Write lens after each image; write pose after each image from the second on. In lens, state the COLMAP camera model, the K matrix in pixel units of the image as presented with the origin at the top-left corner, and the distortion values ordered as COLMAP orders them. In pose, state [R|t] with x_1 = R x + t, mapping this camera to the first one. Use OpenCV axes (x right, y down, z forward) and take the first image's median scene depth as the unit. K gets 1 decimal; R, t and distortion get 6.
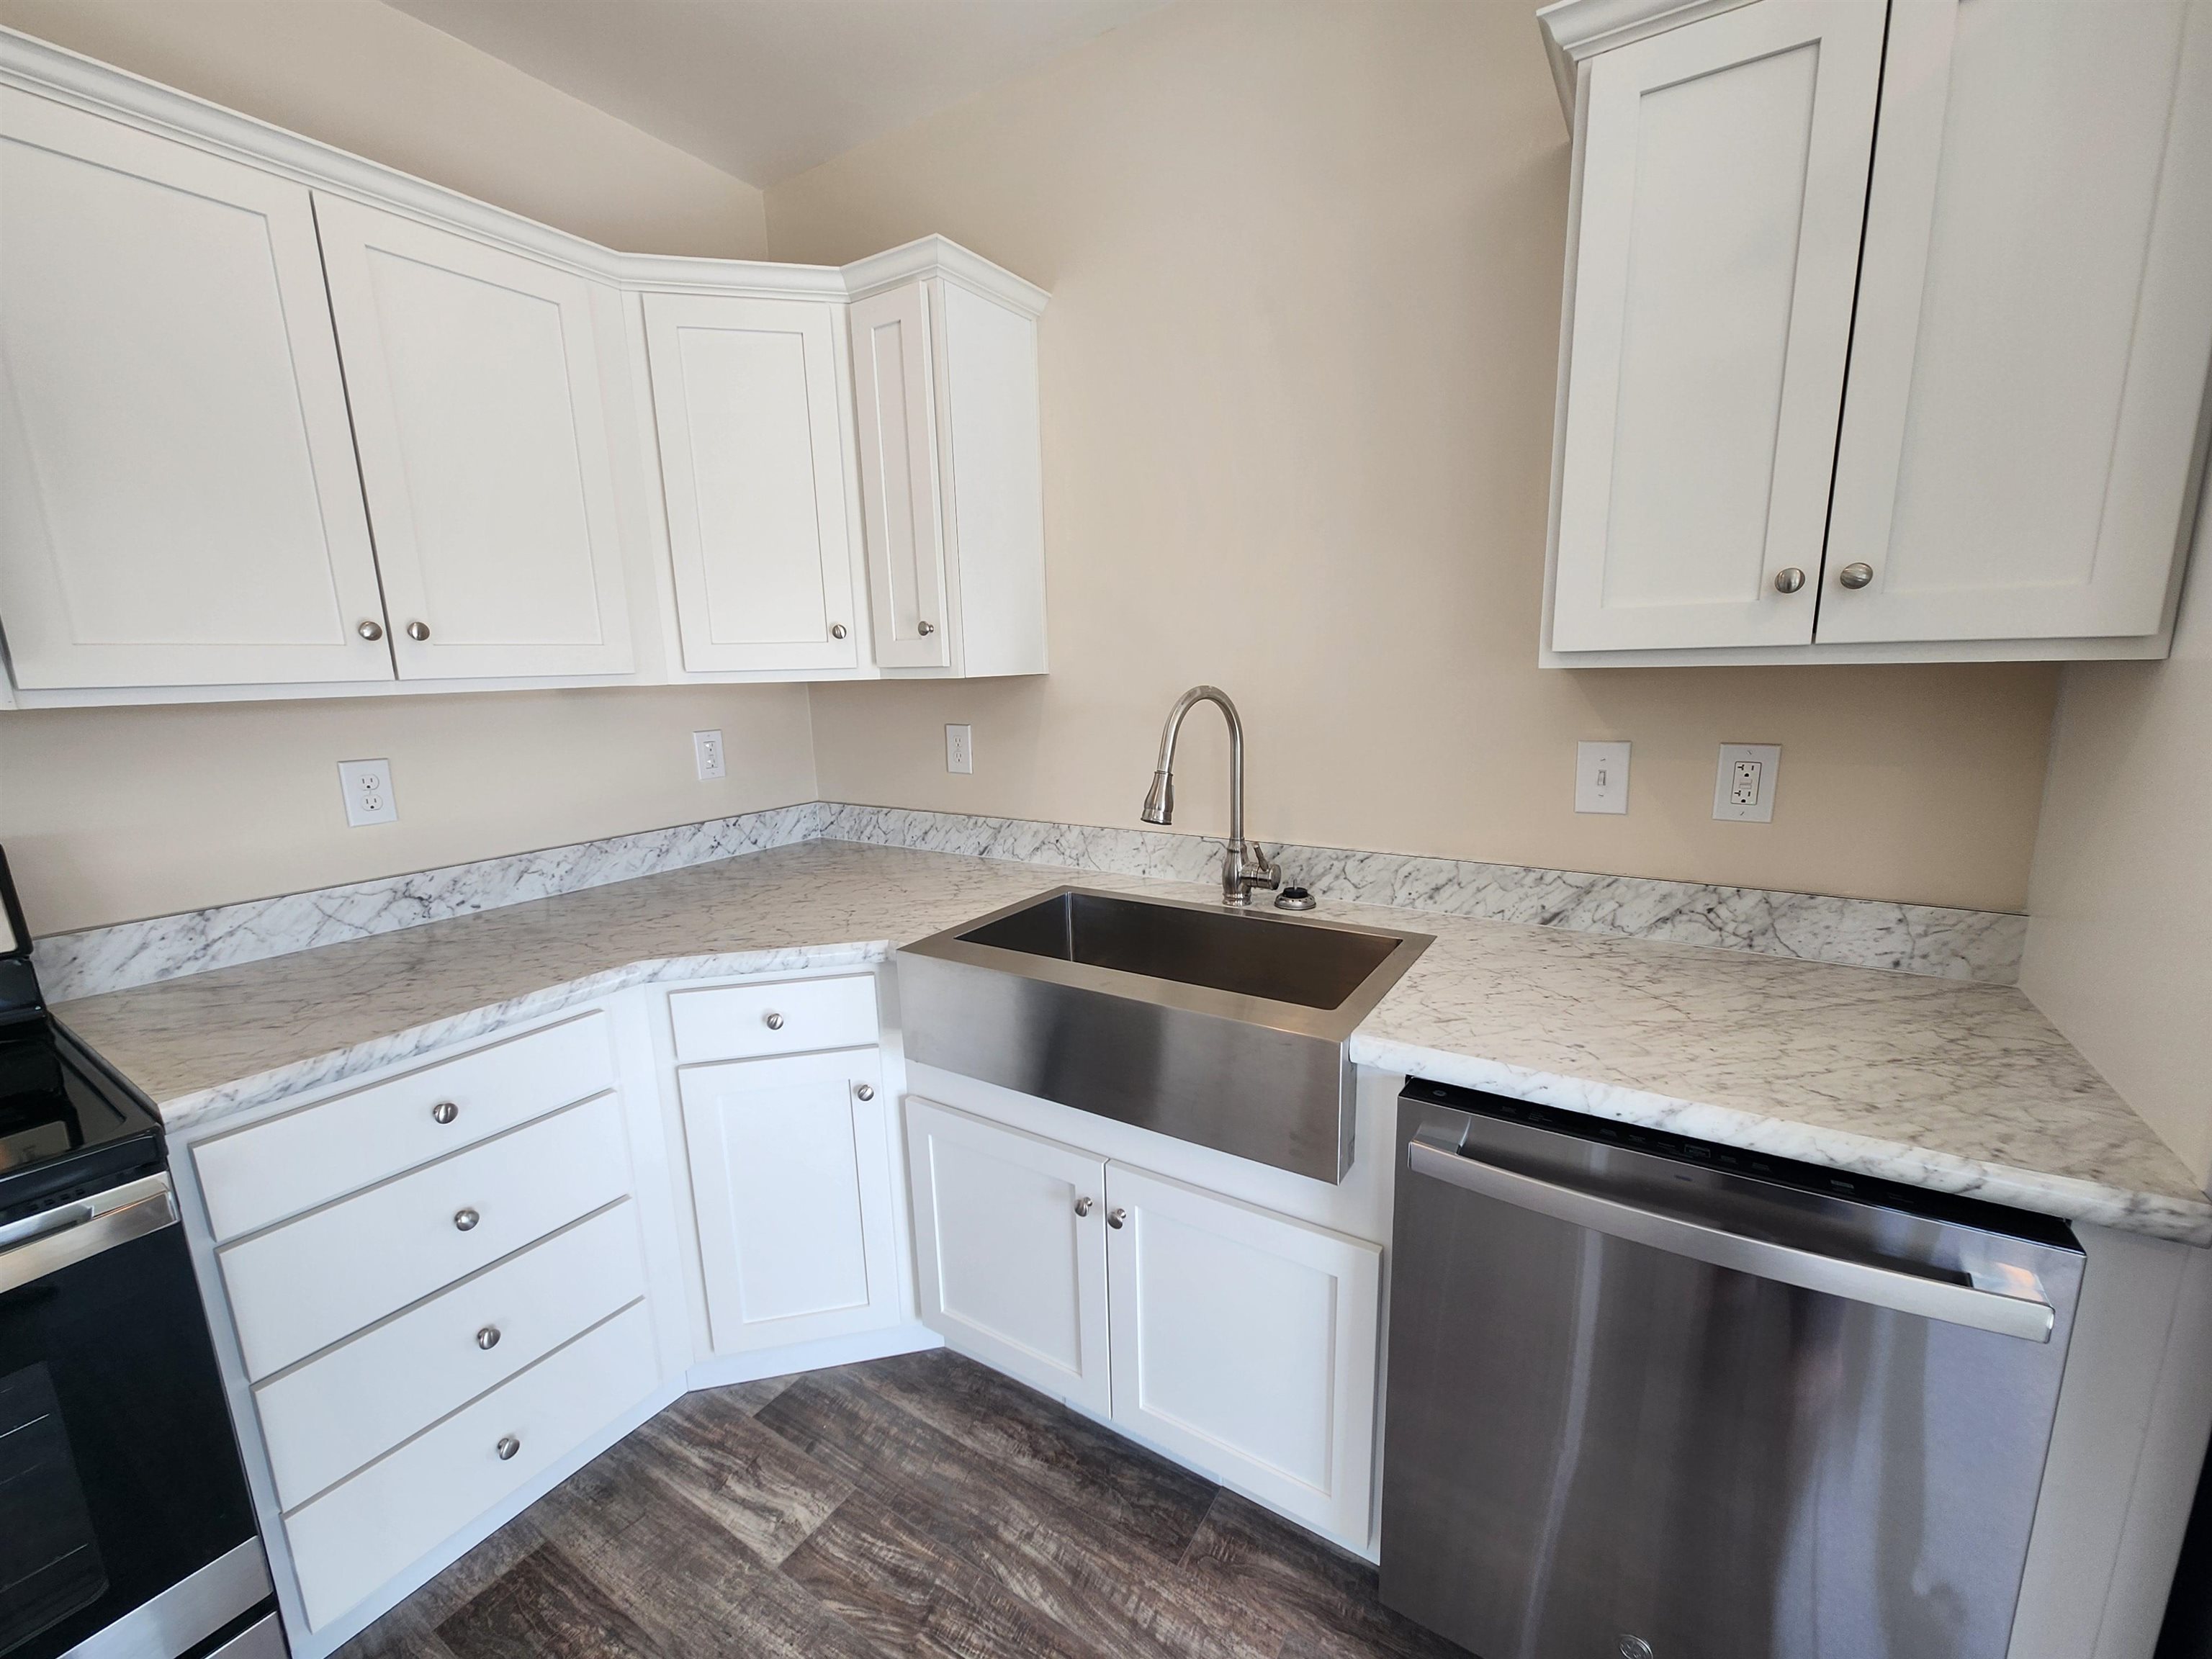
lens RADIAL K [[906.4, 0, 1083.5], [0, 906.4, 843.2], [0, 0, 1]] dist [0.002988, -0.000736]
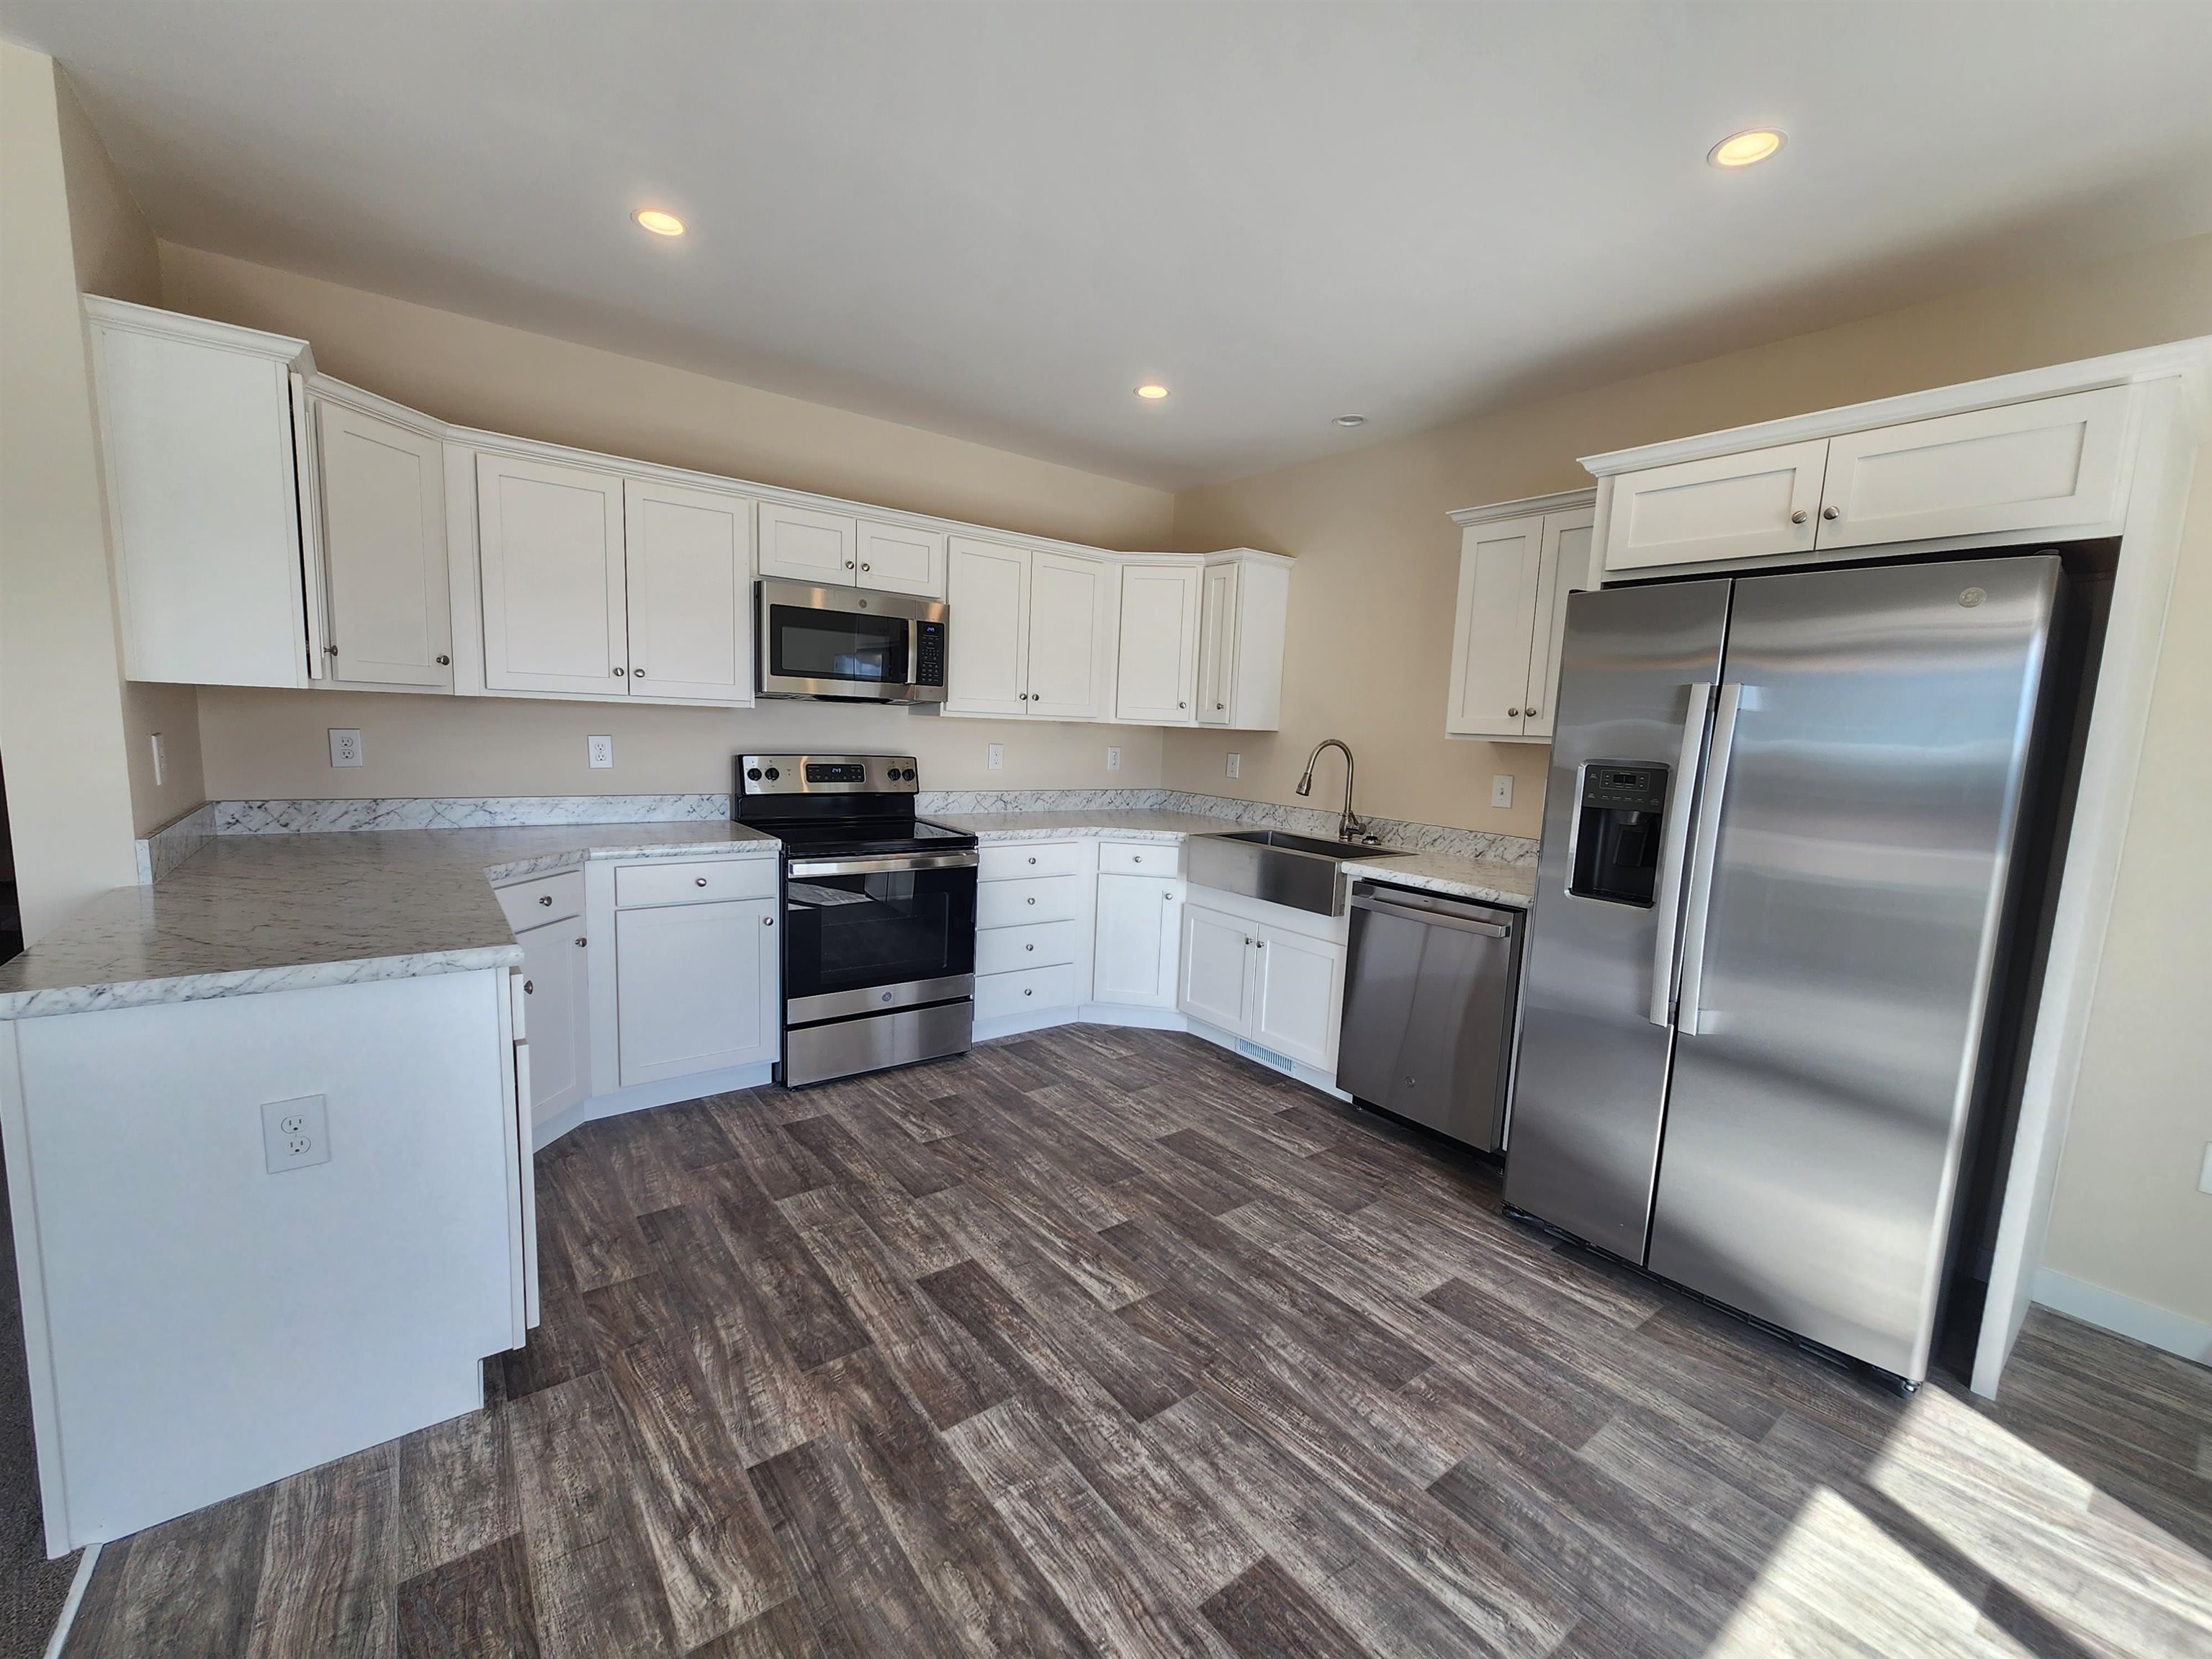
lens RADIAL K [[906.4, 0, 1104.7], [0, 906.4, 850.5], [0, 0, 1]] dist [0.002988, -0.000736]
pose [[0.942138, 0.113207, -0.315531, 0.325520], [-0.130978, 0.990745, -0.035624, 0.249993], [0.308578, 0.074891, 0.948246, -1.269162]]
